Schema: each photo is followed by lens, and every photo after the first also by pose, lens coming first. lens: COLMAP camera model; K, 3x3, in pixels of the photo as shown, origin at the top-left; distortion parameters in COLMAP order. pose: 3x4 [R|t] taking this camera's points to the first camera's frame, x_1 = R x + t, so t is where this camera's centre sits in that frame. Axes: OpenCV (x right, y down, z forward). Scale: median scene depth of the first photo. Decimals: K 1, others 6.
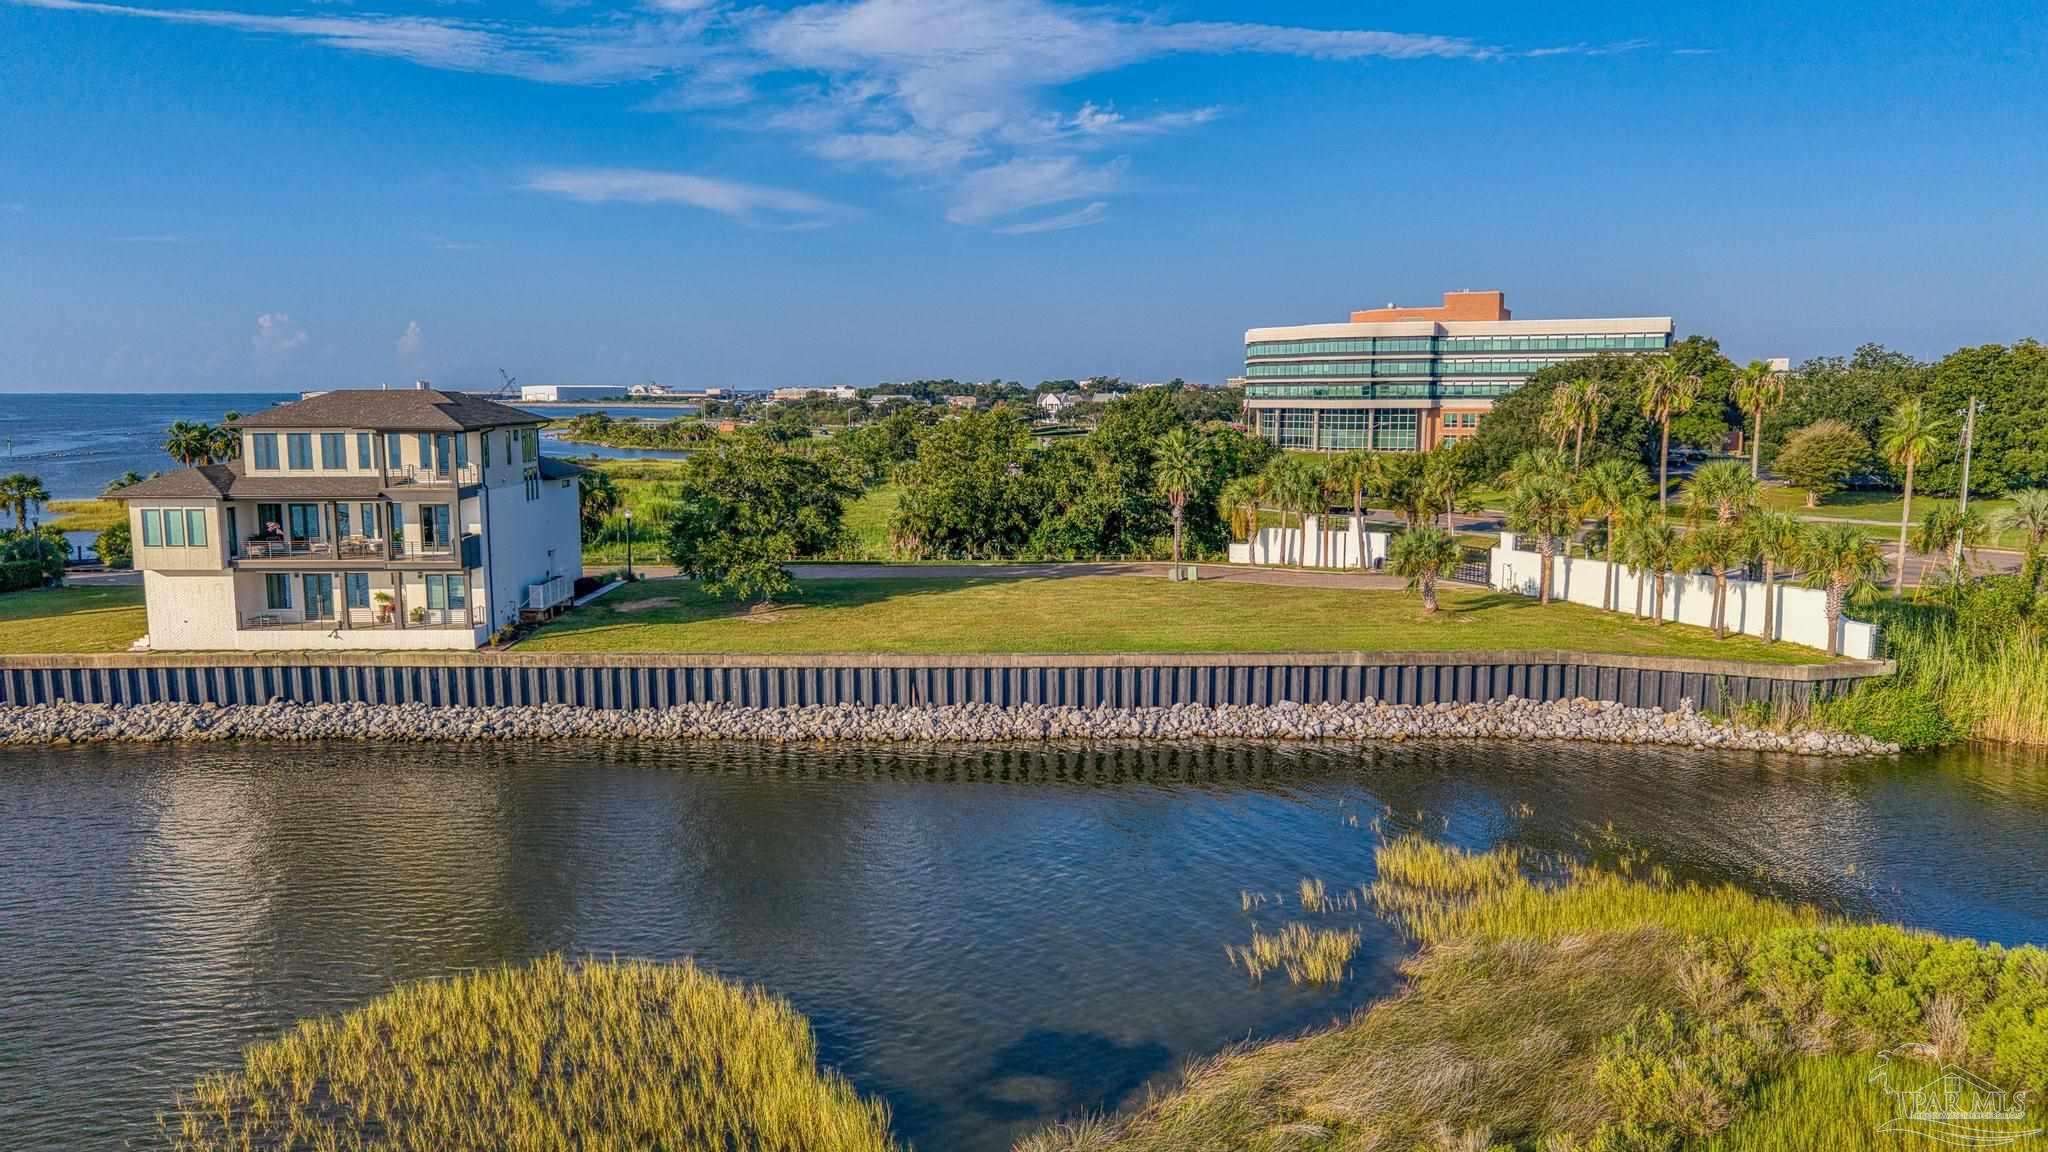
lens RADIAL K [[1373.2, 0, 1013.3], [0, 1373.2, 599.9], [0, 0, 1]] dist [0.034272, -0.036816]
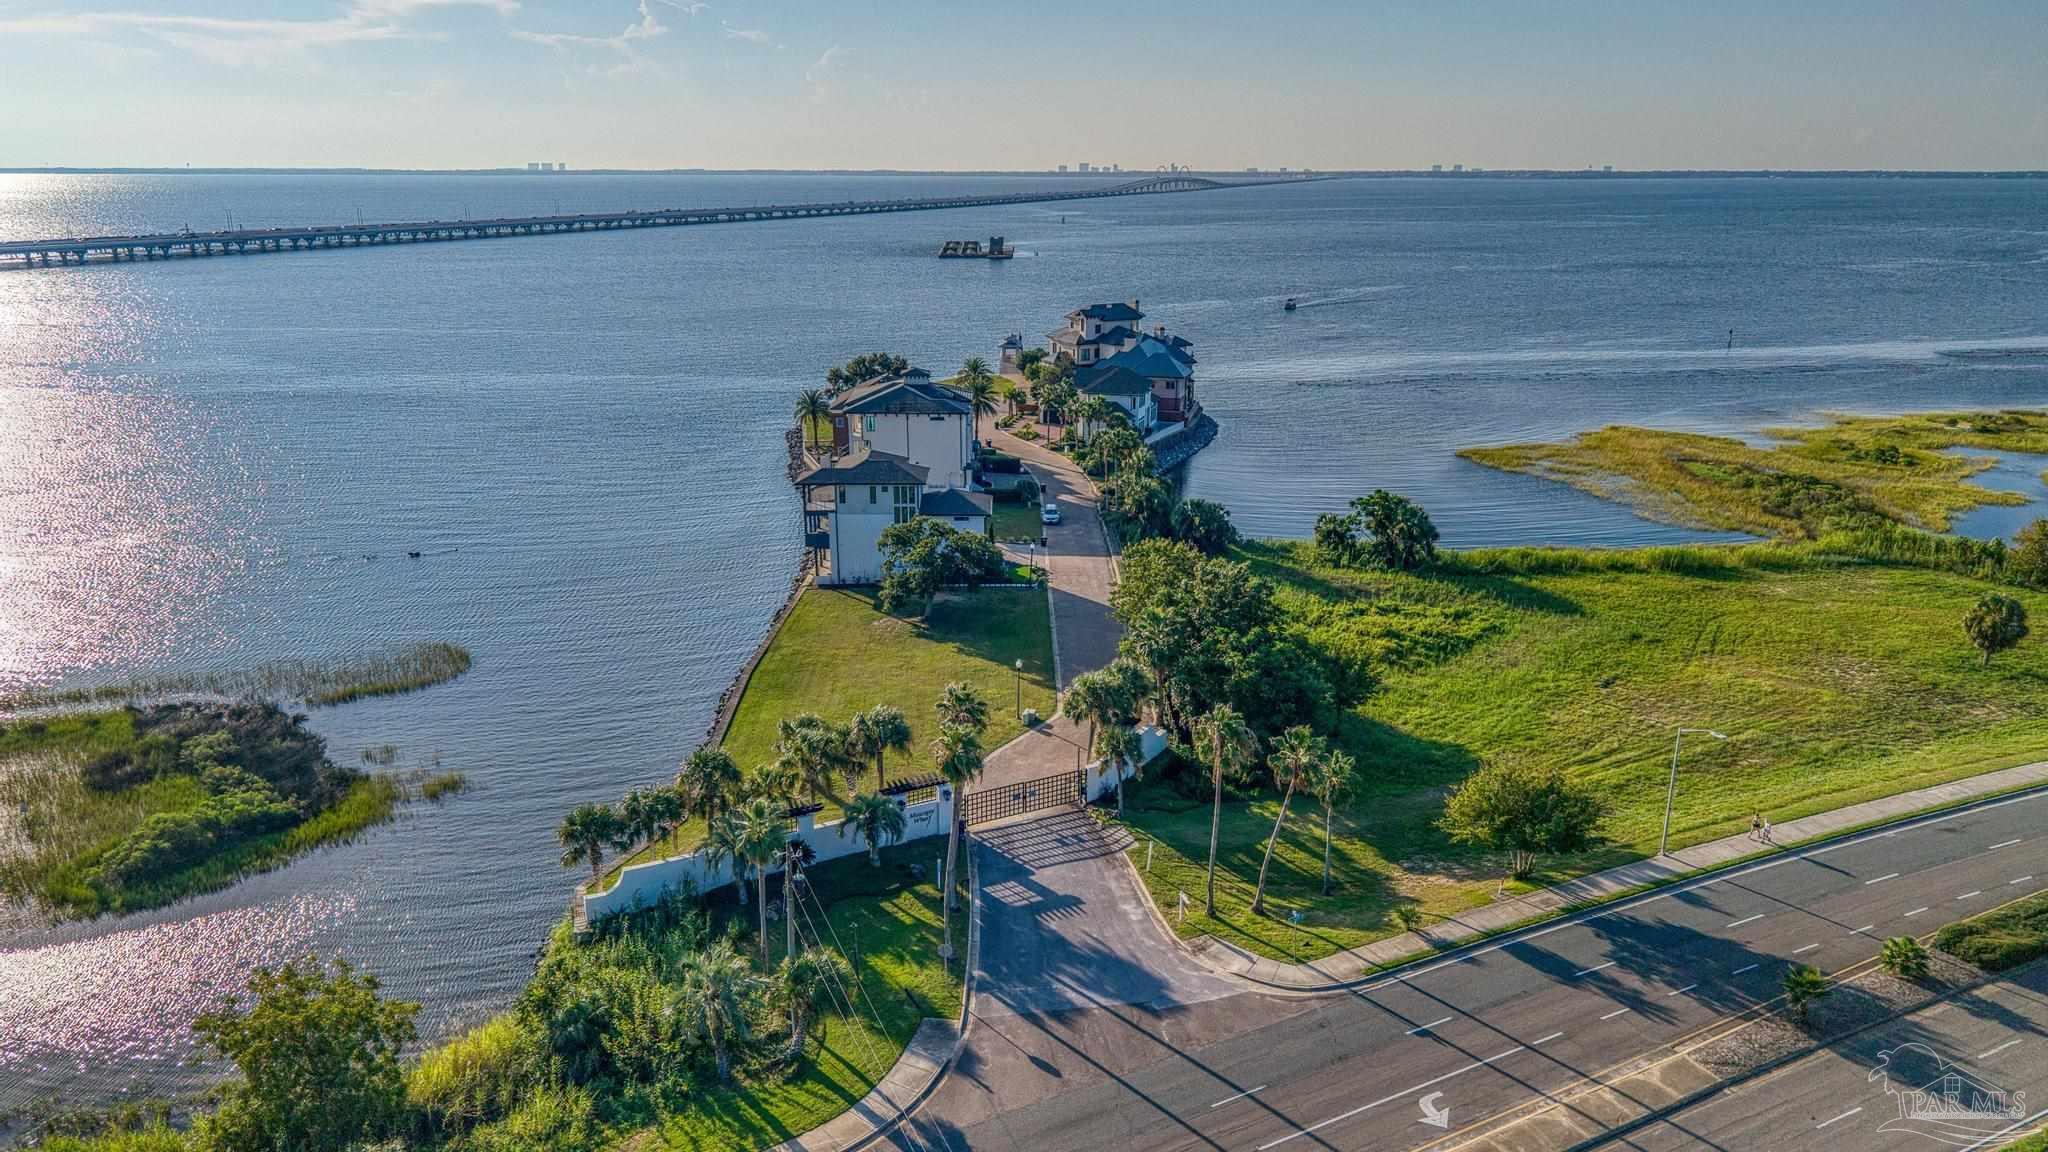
lens RADIAL K [[1373.2, 0, 1024.1], [0, 1373.2, 567.9], [0, 0, 1]] dist [0.034272, -0.036816]
pose [[0.005021, 0.281424, -0.959570, 1.063620], [-0.151924, 0.948658, 0.277429, -0.407530], [0.988379, 0.144389, 0.047518, 0.797168]]
